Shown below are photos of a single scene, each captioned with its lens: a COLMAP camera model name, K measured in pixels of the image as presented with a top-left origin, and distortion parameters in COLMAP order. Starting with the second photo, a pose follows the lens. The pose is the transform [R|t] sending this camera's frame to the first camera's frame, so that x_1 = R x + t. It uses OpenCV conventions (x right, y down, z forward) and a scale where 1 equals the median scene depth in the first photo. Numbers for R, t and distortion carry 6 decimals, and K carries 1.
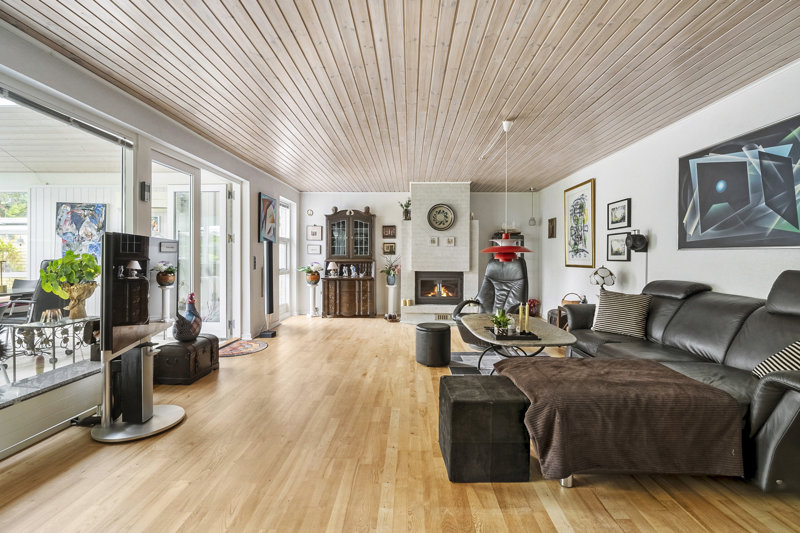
lens RADIAL K [[355.1, 0, 400.0], [0, 355.1, 266.5], [0, 0, 1]] dist [-0.001867, 0.000234]
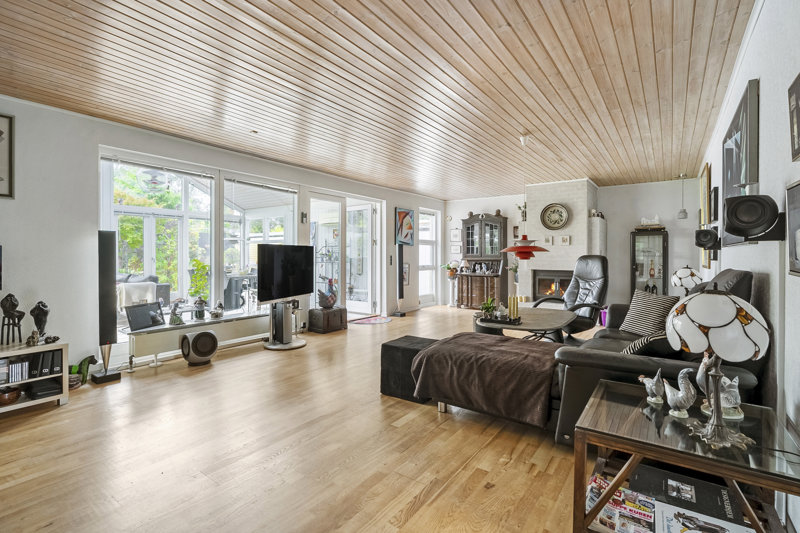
lens RADIAL K [[355.1, 0, 400.0], [0, 355.1, 266.5], [0, 0, 1]] dist [-0.001867, 0.000234]
pose [[0.832774, 0.016110, -0.553379, 0.561093], [-0.014876, 0.999867, 0.006721, 0.006131], [0.553414, 0.002635, 0.832902, -0.157695]]
